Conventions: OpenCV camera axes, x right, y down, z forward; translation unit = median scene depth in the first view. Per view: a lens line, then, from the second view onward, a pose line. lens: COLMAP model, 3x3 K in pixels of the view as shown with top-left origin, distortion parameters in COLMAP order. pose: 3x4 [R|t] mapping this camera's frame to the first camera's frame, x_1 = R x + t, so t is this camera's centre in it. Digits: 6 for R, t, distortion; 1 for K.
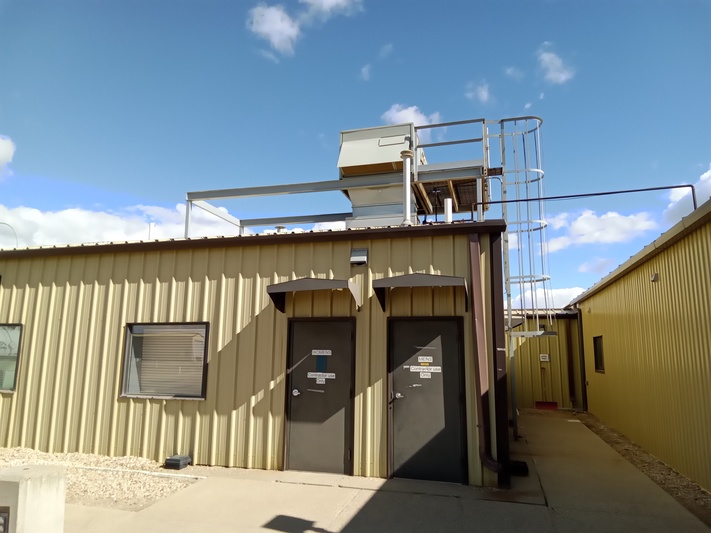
lens RADIAL K [[496.5, 0, 353.2], [0, 496.5, 269.4], [0, 0, 1]] dist [0.012603, -0.017210]
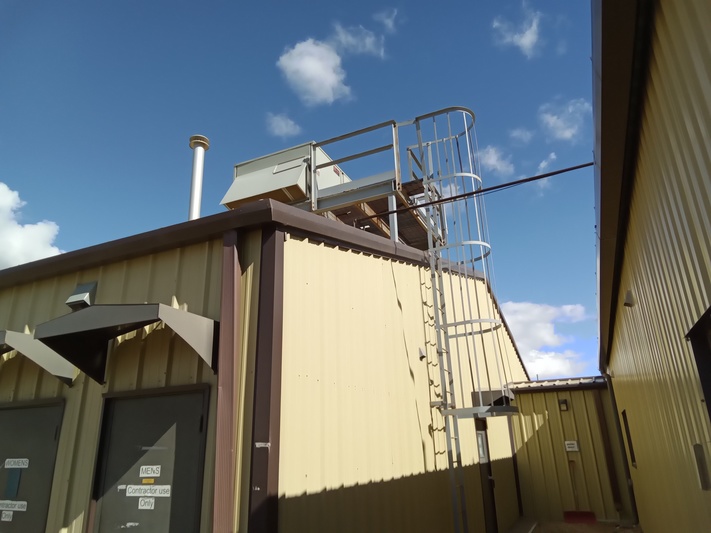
lens RADIAL K [[496.5, 0, 359.1], [0, 496.5, 264.4], [0, 0, 1]] dist [0.012603, -0.017210]
pose [[0.988605, -0.088660, -0.121652, 0.427928], [0.064771, 0.980051, -0.187894, 0.074866], [0.135884, 0.177874, 0.974626, 0.448781]]
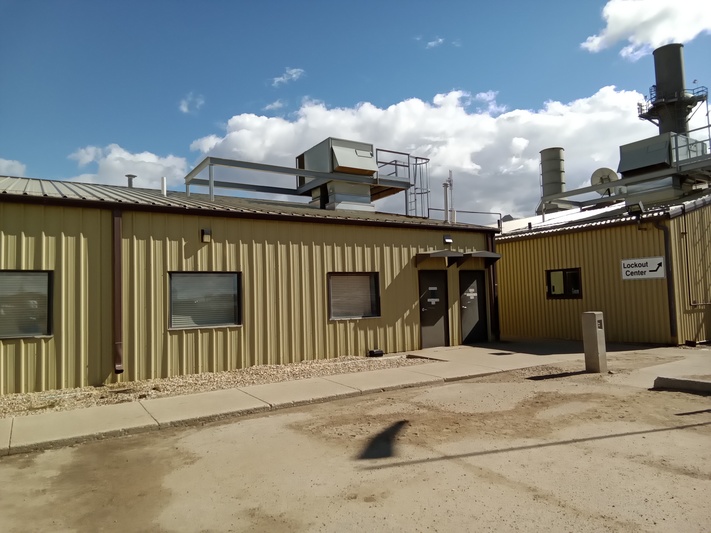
lens RADIAL K [[496.5, 0, 353.2], [0, 496.5, 265.8], [0, 0, 1]] dist [0.012603, -0.017210]
pose [[0.671426, 0.015828, 0.740903, -1.713867], [-0.085351, 0.994770, 0.056097, -0.001782], [-0.736141, -0.100902, 0.669265, -0.053713]]
